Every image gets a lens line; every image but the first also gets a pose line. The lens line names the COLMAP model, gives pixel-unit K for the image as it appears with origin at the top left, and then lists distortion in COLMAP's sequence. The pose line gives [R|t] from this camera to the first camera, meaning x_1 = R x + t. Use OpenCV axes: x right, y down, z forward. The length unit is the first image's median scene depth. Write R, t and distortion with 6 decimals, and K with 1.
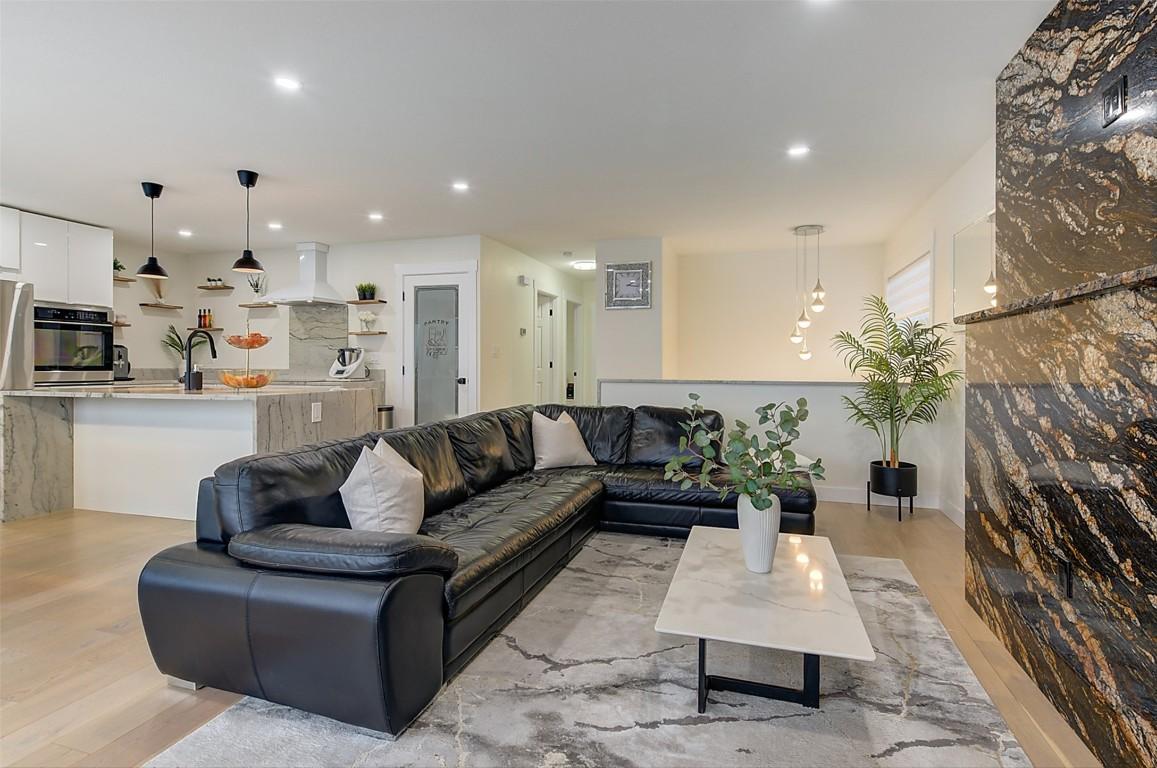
lens RADIAL K [[581.6, 0, 592.9], [0, 581.6, 368.0], [0, 0, 1]] dist [0.008341, -0.004720]
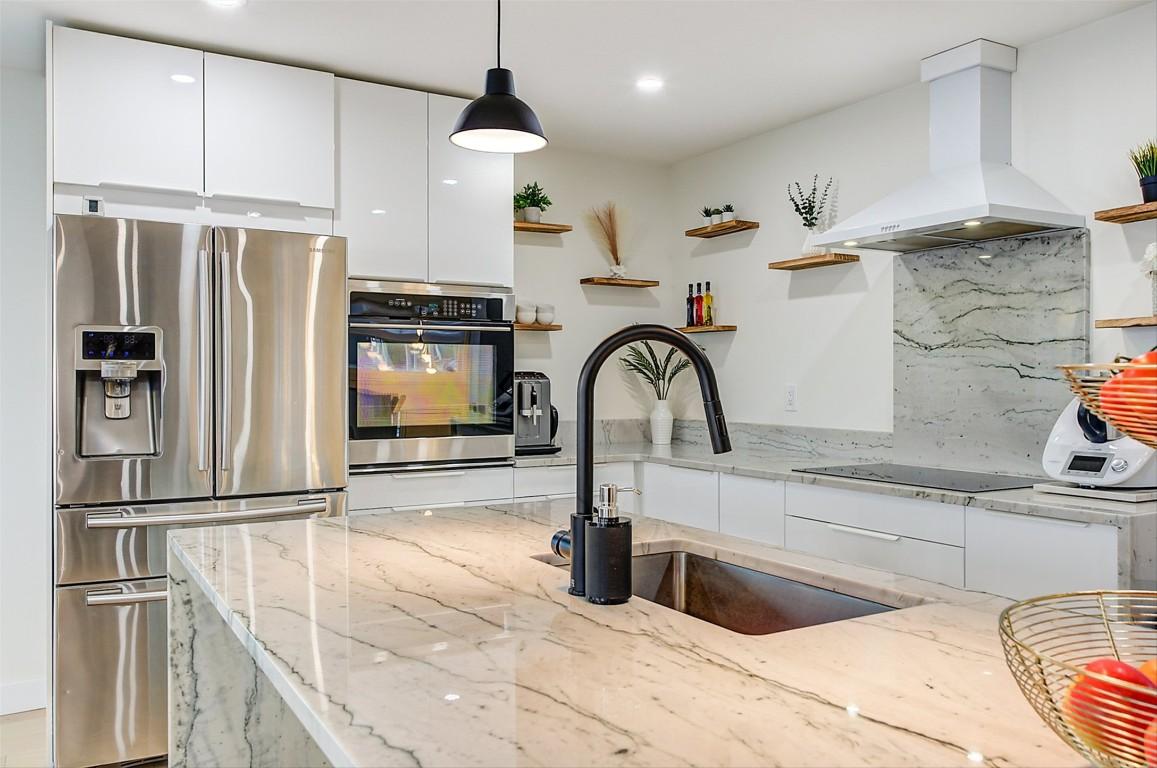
lens RADIAL K [[903.0, 0, 582.6], [0, 903.0, 384.5], [0, 0, 1]] dist [-0.008071, 0.011227]
pose [[0.735332, 0.000941, -0.677707, -0.318219], [0.000691, 0.999997, 0.002138, -0.031553], [0.677707, -0.002040, 0.735329, 0.517819]]
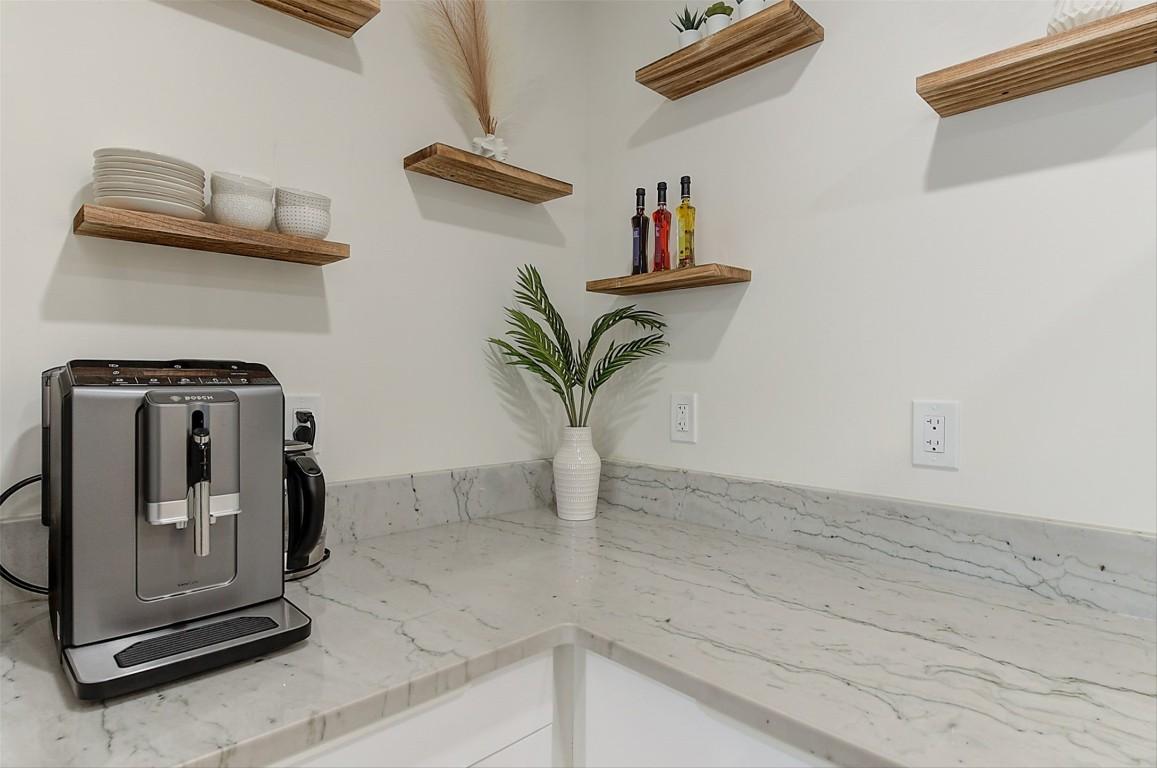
lens RADIAL K [[612.1, 0, 583.6], [0, 612.1, 379.2], [0, 0, 1]] dist [0.008928, -0.006460]
pose [[0.876617, 0.004625, -0.481167, -0.671645], [-0.006454, 0.999977, -0.002145, -0.035800], [0.481146, 0.004986, 0.876626, 0.914672]]
